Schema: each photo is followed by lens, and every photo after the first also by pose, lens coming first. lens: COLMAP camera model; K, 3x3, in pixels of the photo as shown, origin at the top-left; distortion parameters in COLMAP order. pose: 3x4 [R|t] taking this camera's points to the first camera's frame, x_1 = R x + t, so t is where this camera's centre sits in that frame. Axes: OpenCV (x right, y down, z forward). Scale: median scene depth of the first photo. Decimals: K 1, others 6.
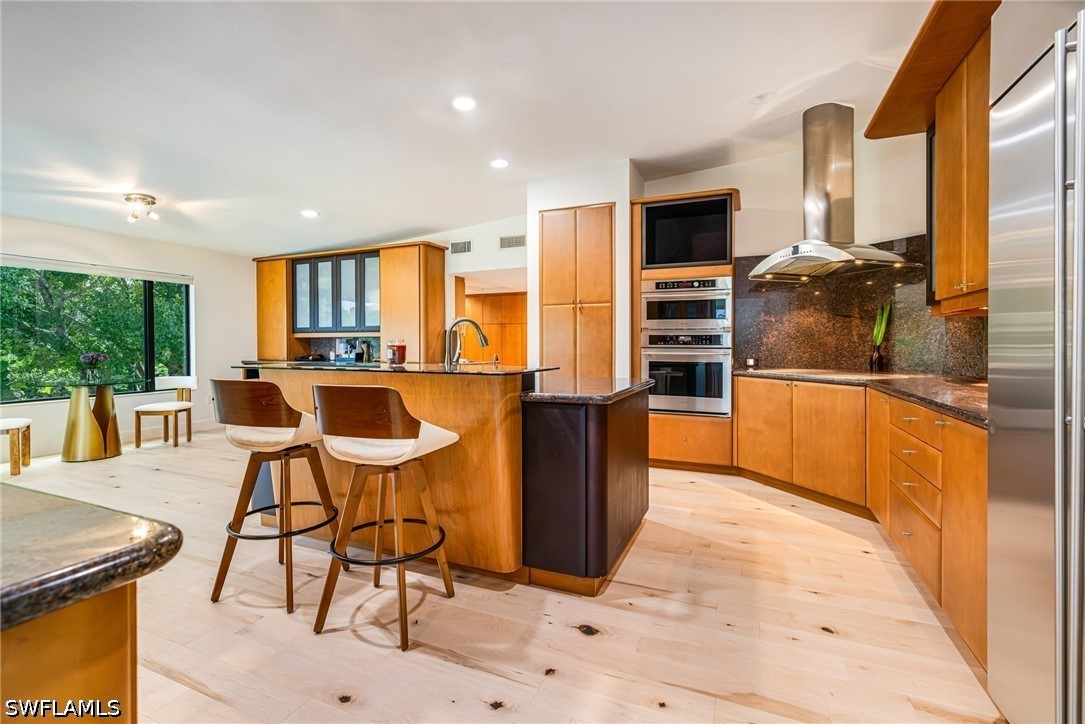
lens RADIAL K [[476.1, 0, 524.9], [0, 476.1, 341.7], [0, 0, 1]] dist [0.001106, -0.000037]
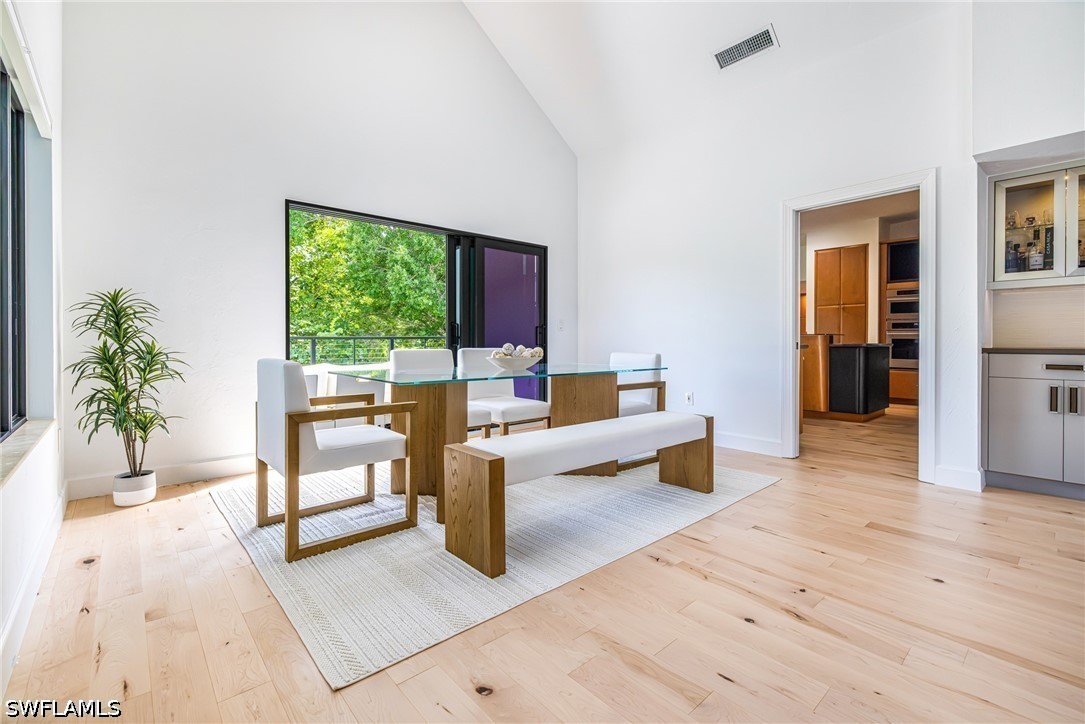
lens RADIAL K [[476.4, 0, 540.6], [0, 476.4, 345.0], [0, 0, 1]] dist [0.000908, 0.000083]
pose [[0.922061, 0.003796, -0.387027, -0.229619], [0.000332, 0.999944, 0.010598, 0.046368], [0.387045, -0.009901, 0.922008, -1.024054]]
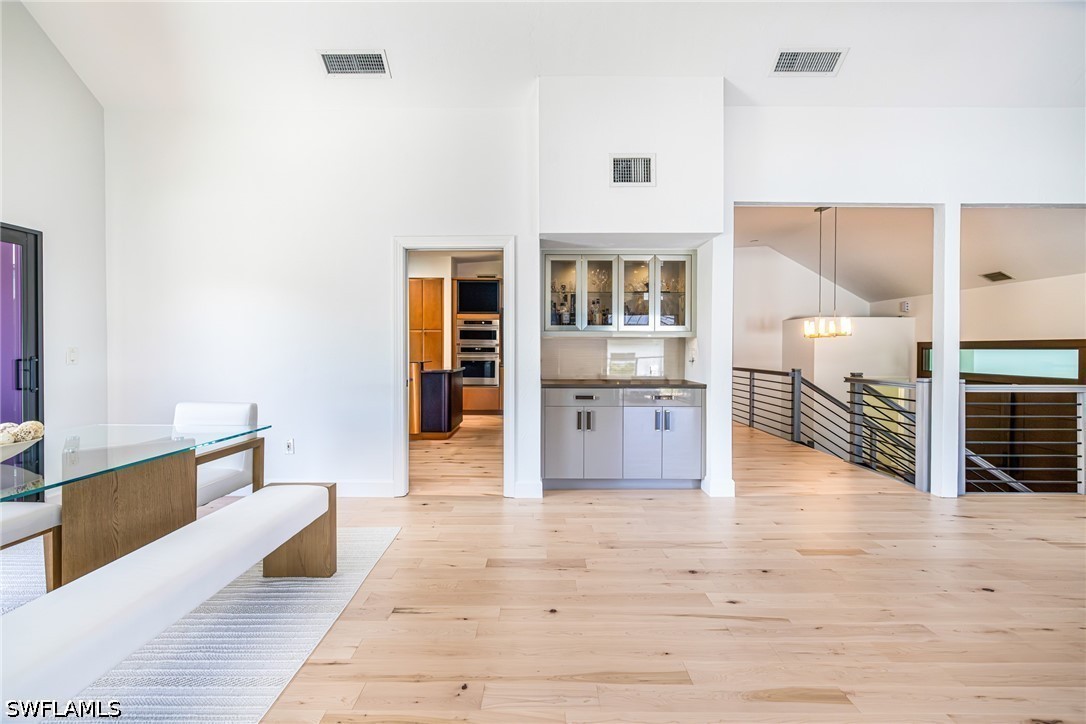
lens RADIAL K [[470.8, 0, 537.8], [0, 470.8, 355.4], [0, 0, 1]] dist [0.001680, 0.000097]
pose [[0.904909, -0.001618, 0.425602, -0.287175], [-0.005005, 0.999883, 0.014441, -0.009782], [-0.425576, -0.015198, 0.904795, -0.921576]]
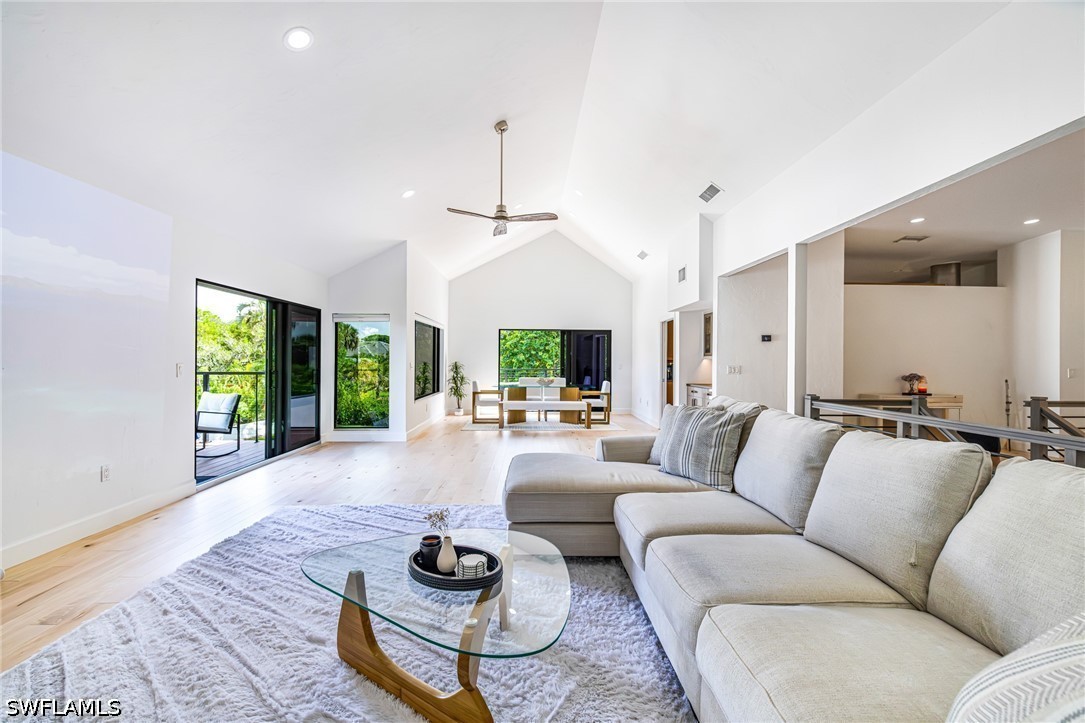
lens RADIAL K [[471.8, 0, 545.8], [0, 471.8, 356.3], [0, 0, 1]] dist [0.001192, 0.000225]
pose [[0.462654, -0.005266, -0.886523, 1.400949], [-0.003407, 0.999964, -0.007717, -0.027703], [0.886533, 0.006590, 0.462619, -1.385062]]
